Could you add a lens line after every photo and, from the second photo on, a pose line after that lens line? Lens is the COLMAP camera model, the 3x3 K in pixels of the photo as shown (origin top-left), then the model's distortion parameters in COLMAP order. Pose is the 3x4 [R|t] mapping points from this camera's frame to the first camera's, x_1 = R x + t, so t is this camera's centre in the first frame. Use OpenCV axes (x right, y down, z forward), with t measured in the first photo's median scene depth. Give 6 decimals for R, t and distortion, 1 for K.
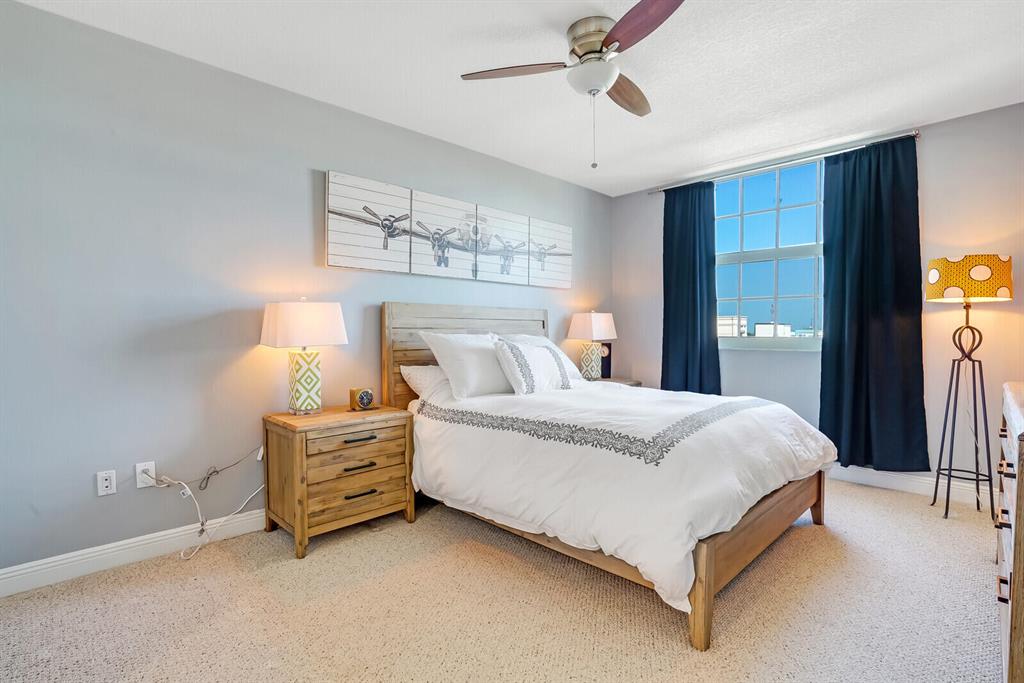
lens RADIAL K [[483.7, 0, 512.0], [0, 483.7, 341.5], [0, 0, 1]] dist [-0.017282, 0.000257]
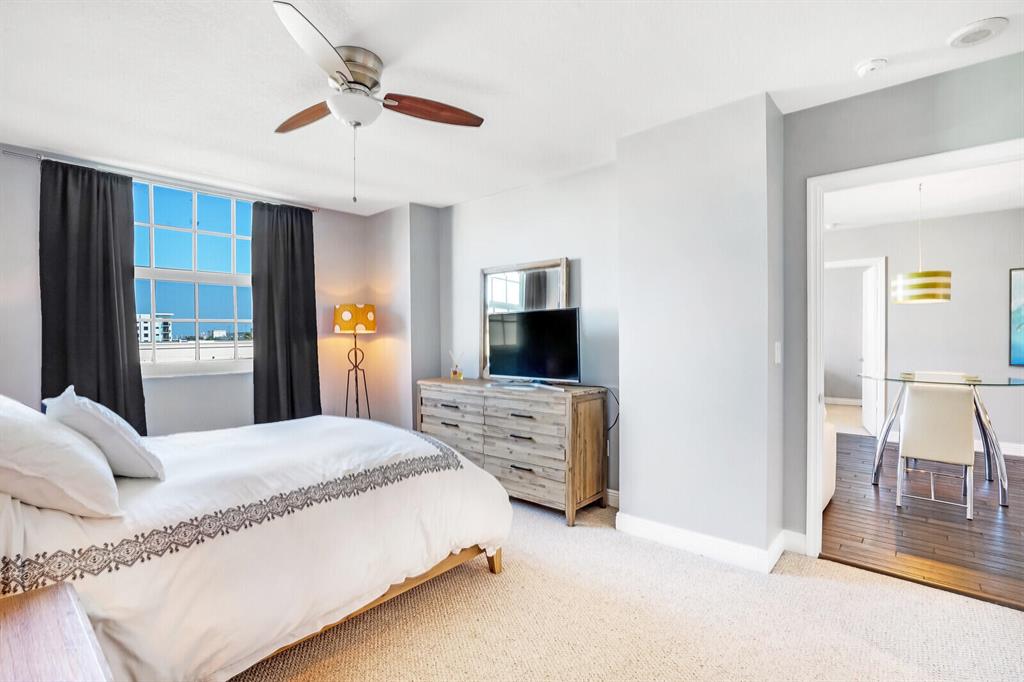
lens RADIAL K [[474.8, 0, 512.0], [0, 474.8, 341.0], [0, 0, 1]] dist [-0.048281, 0.000093]
pose [[-0.077582, -0.010519, 0.996930, -0.556011], [0.029717, 0.999476, 0.012859, -0.054695], [-0.996543, 0.030623, -0.077229, 0.536560]]
